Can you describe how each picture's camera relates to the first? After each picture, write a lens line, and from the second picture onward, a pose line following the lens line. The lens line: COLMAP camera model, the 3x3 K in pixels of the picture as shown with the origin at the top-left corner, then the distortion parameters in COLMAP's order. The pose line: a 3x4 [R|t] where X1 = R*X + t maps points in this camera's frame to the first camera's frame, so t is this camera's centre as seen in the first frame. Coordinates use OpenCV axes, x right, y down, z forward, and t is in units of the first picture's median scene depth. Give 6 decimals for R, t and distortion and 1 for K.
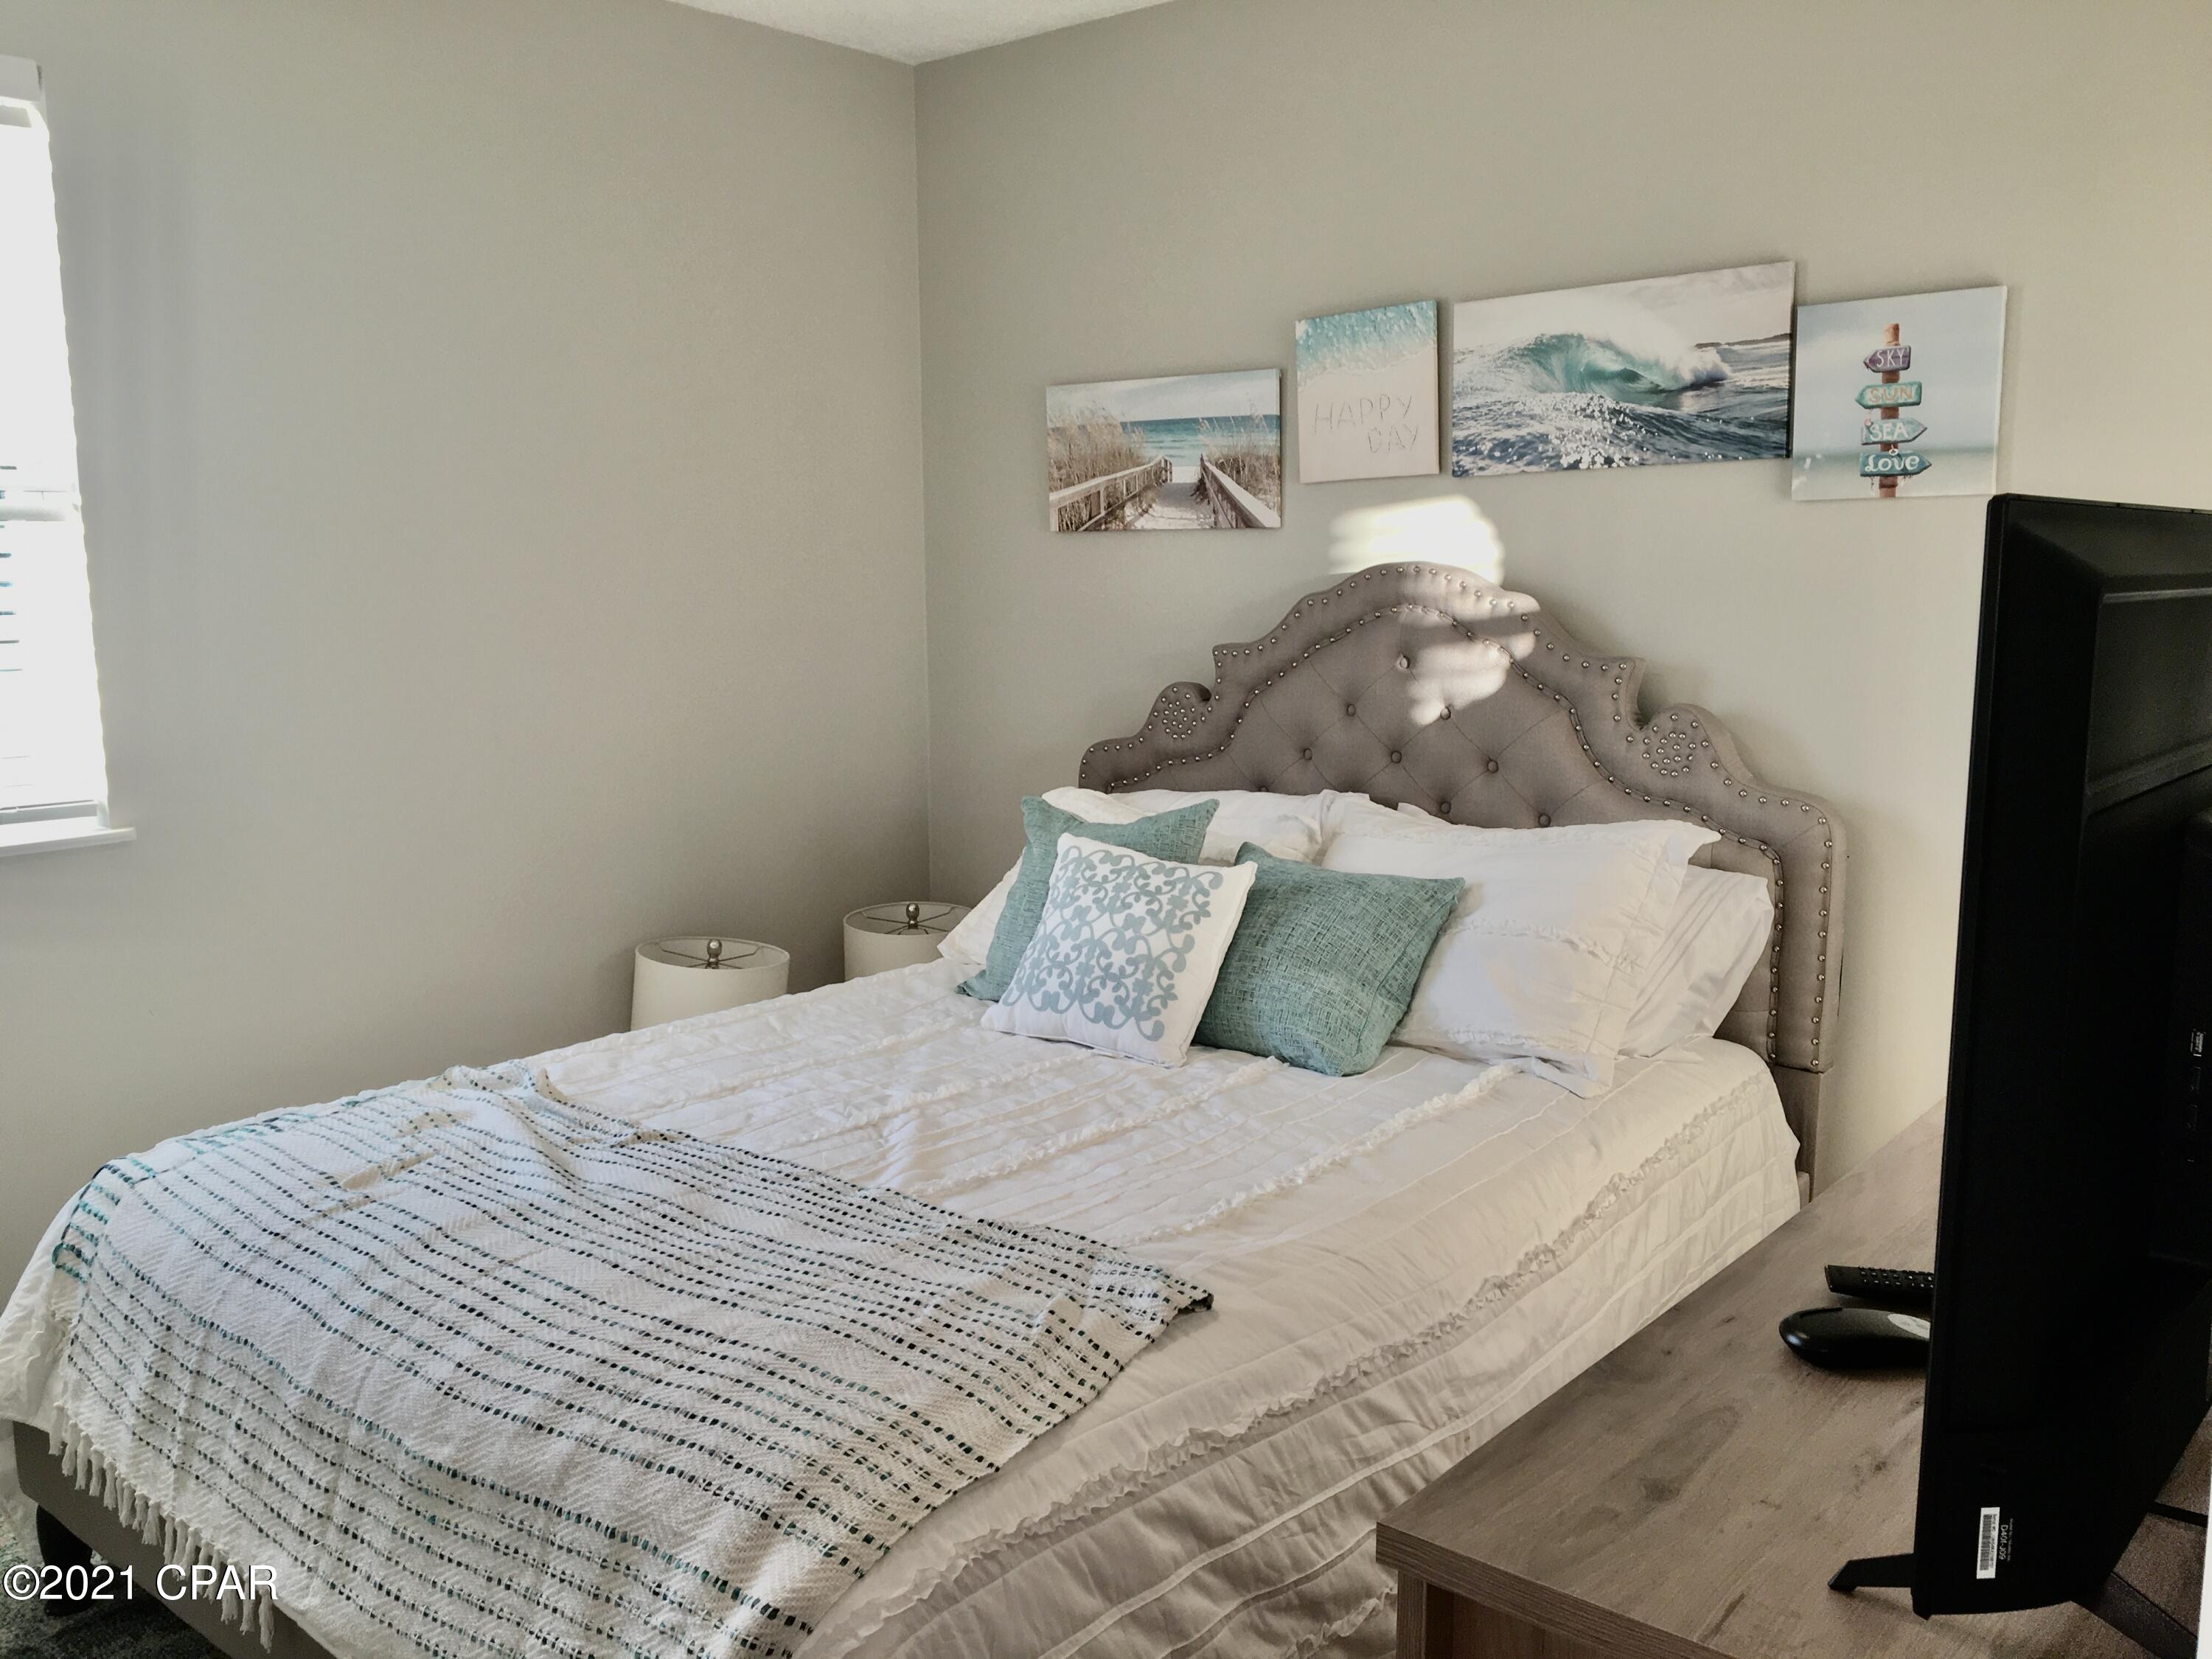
lens RADIAL K [[1871.4, 0, 1106.0], [0, 1871.4, 829.5], [0, 0, 1]] dist [0.113890, -0.284782]
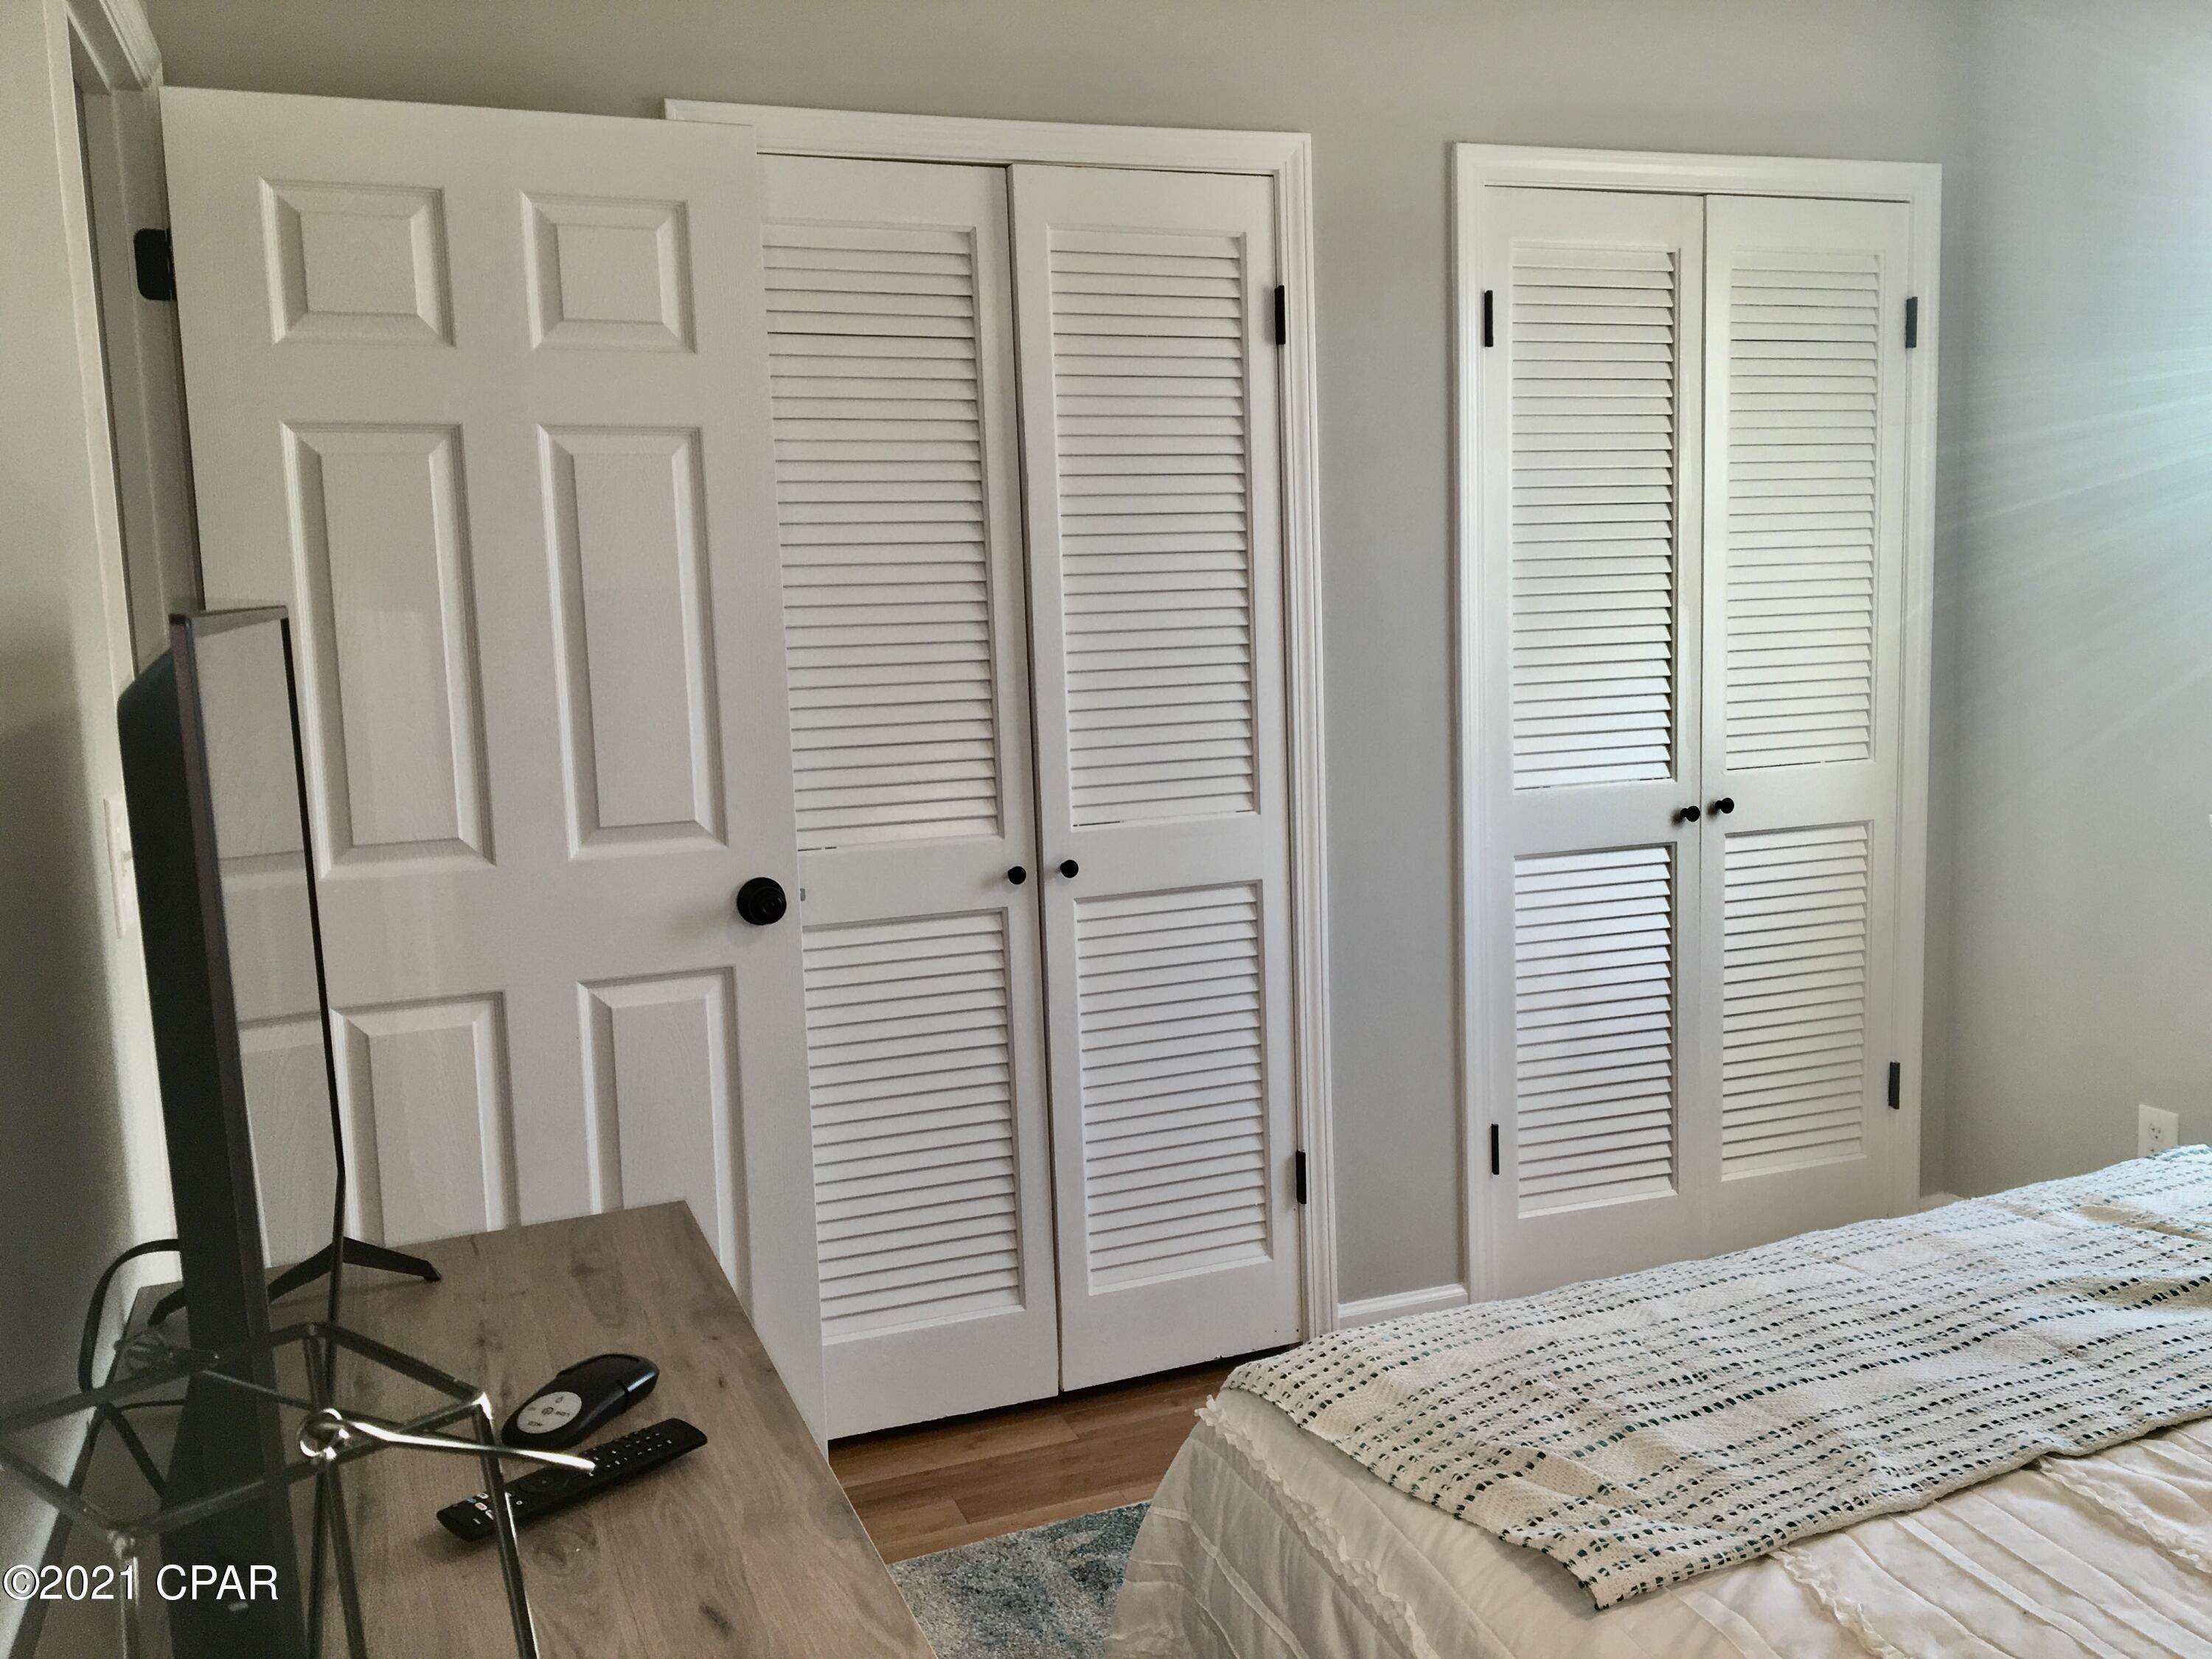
lens RADIAL K [[1871.4, 0, 1106.0], [0, 1871.4, 829.5], [0, 0, 1]] dist [0.113890, -0.284782]
pose [[-0.481826, 0.138496, -0.865253, 0.873905], [-0.089899, 0.974408, 0.206029, -0.208435], [0.871643, 0.177056, -0.457044, 1.307287]]
